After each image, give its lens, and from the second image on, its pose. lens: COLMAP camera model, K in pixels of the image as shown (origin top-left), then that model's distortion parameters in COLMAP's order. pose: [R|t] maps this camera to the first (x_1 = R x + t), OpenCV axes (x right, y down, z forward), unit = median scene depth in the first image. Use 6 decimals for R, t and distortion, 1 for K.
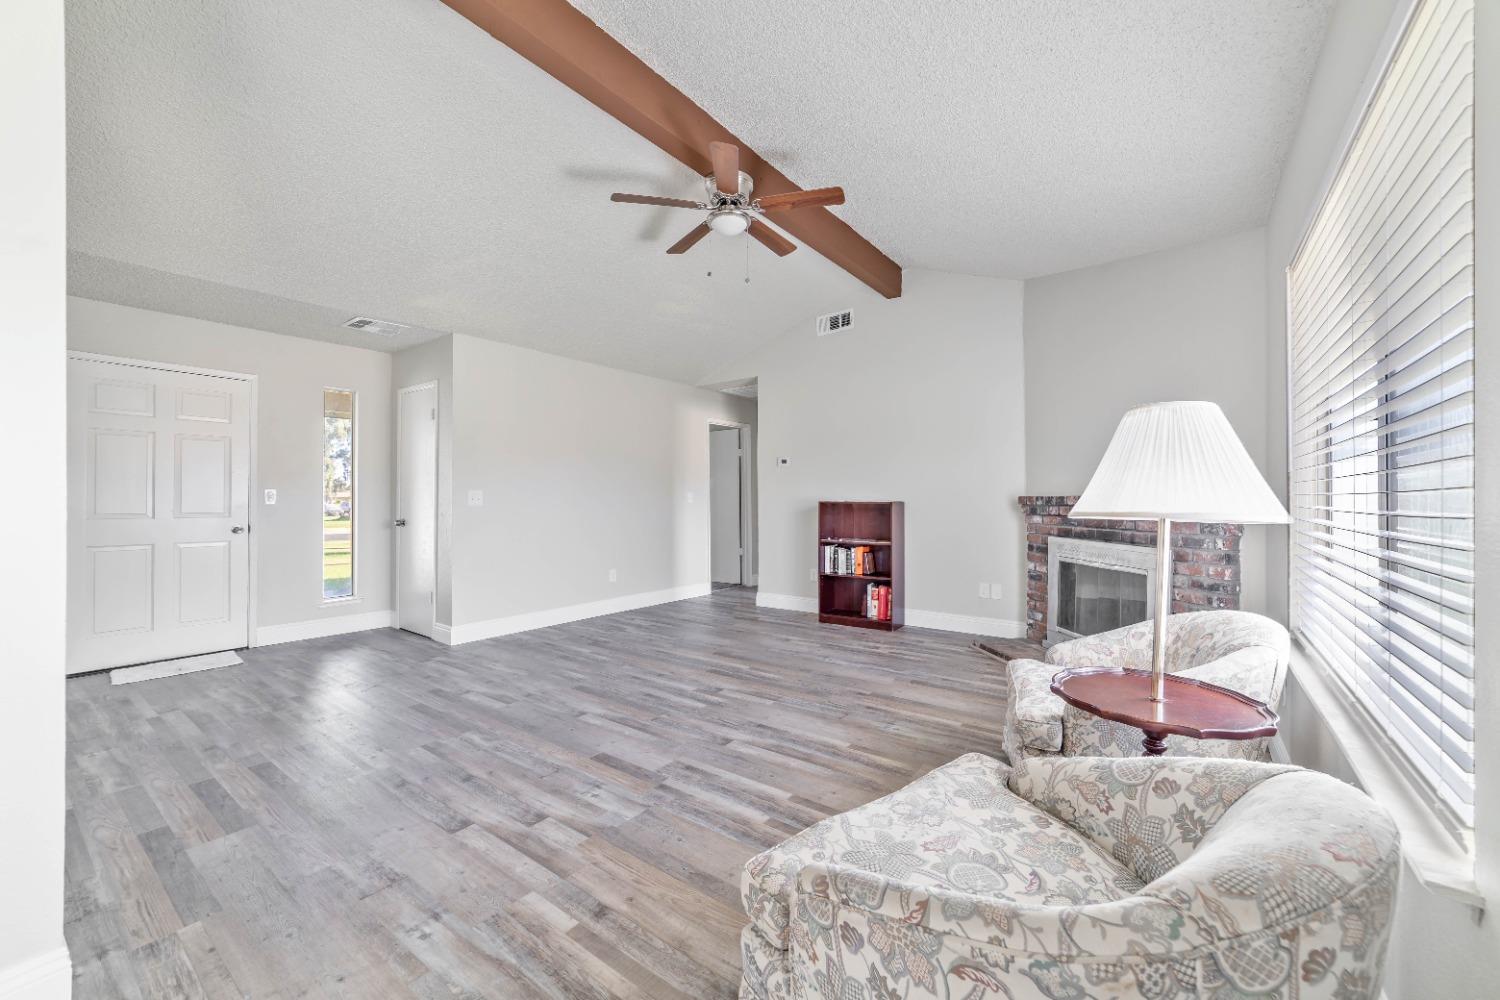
lens RADIAL K [[571.5, 0, 755.6], [0, 571.5, 499.6], [0, 0, 1]] dist [-0.007797, 0.000372]
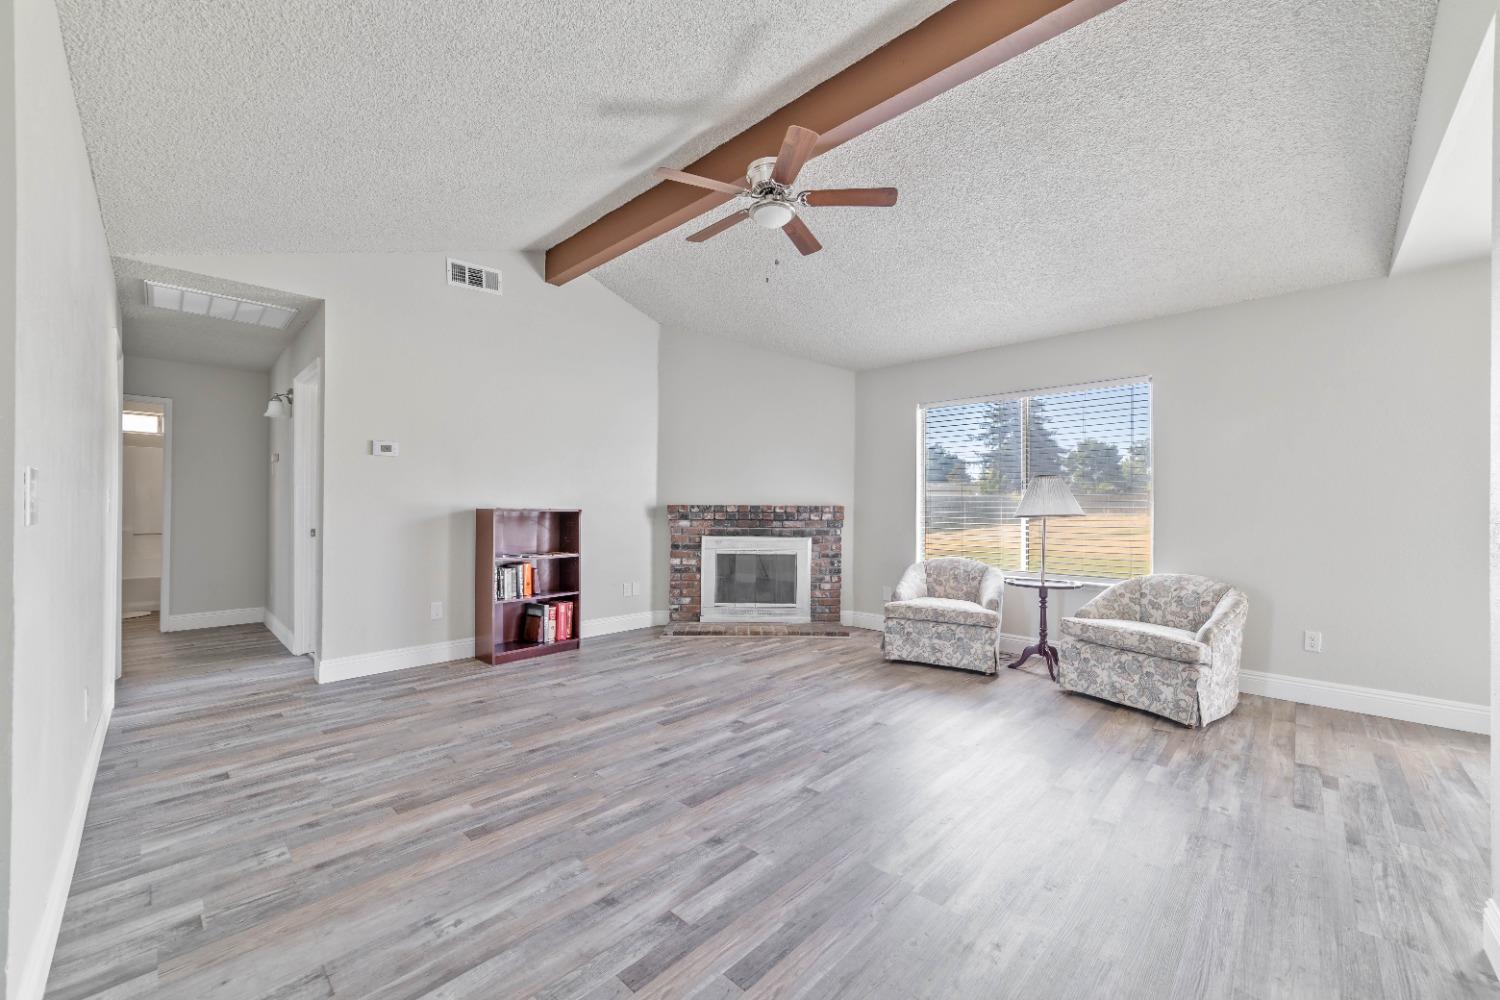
lens RADIAL K [[579.3, 0, 750.0], [0, 579.3, 500.0], [0, 0, 1]] dist [-0.015944, 0.000496]
pose [[0.140744, 0.018966, 0.989864, -0.940257], [-0.007140, 0.999810, -0.018141, 0.006415], [-0.990020, -0.004514, 0.140853, 0.849477]]
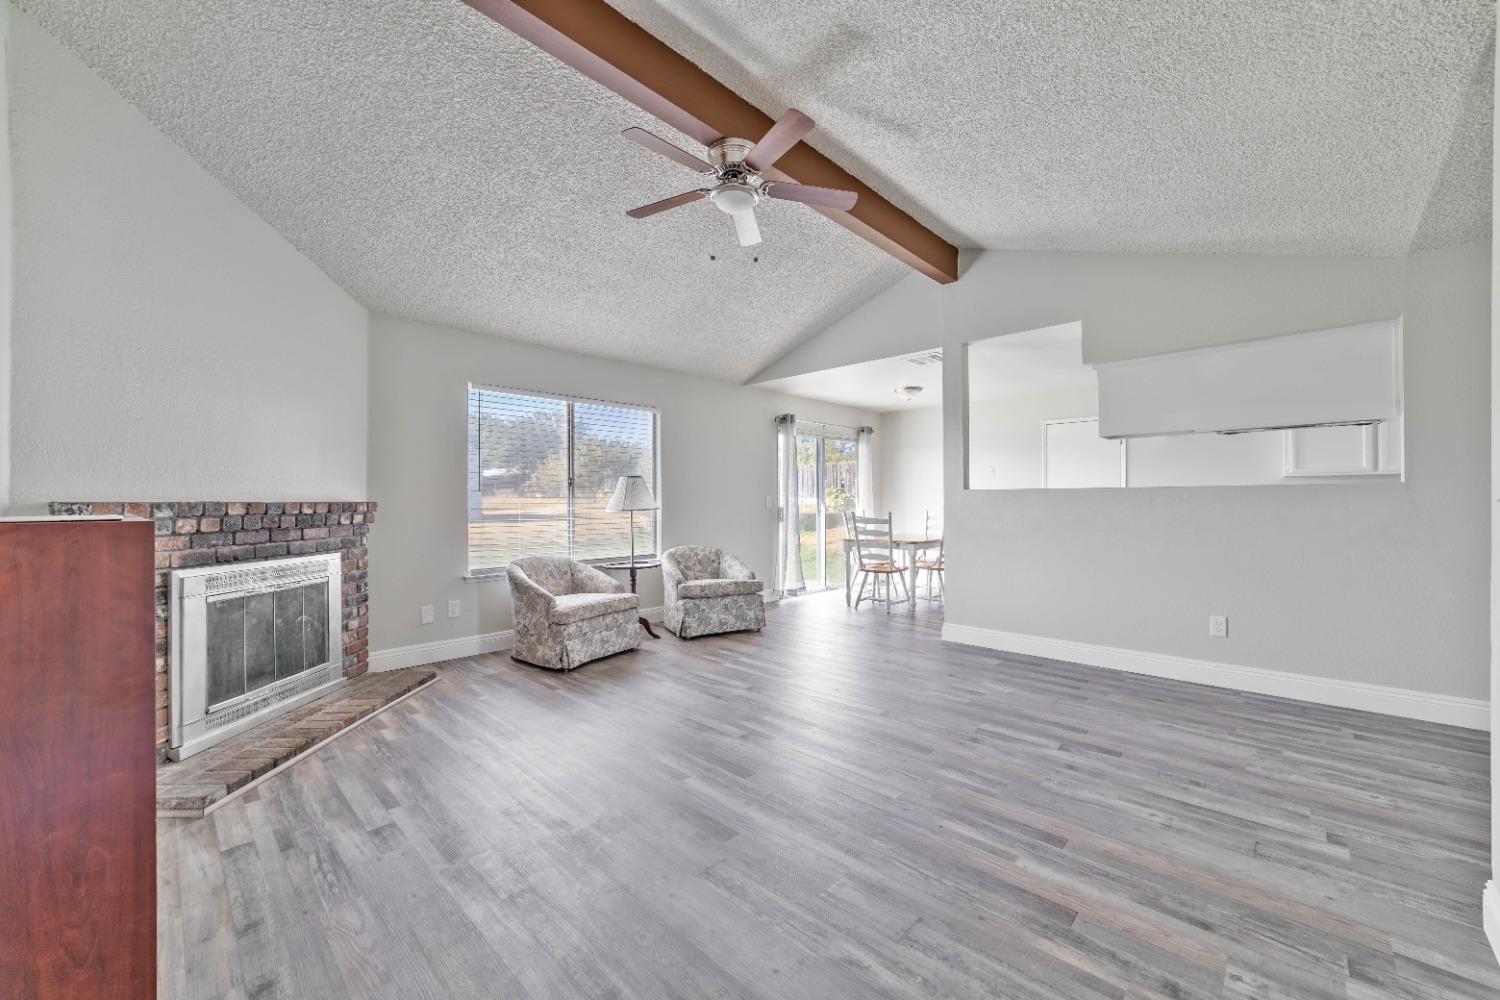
lens RADIAL K [[579.3, 0, 750.0], [0, 579.3, 500.0], [0, 0, 1]] dist [-0.015944, 0.000496]
pose [[-0.989010, 0.007906, 0.147638, -0.194826], [0.007187, 0.999960, -0.005402, -0.001415], [-0.147675, -0.004282, -0.989027, 1.798396]]
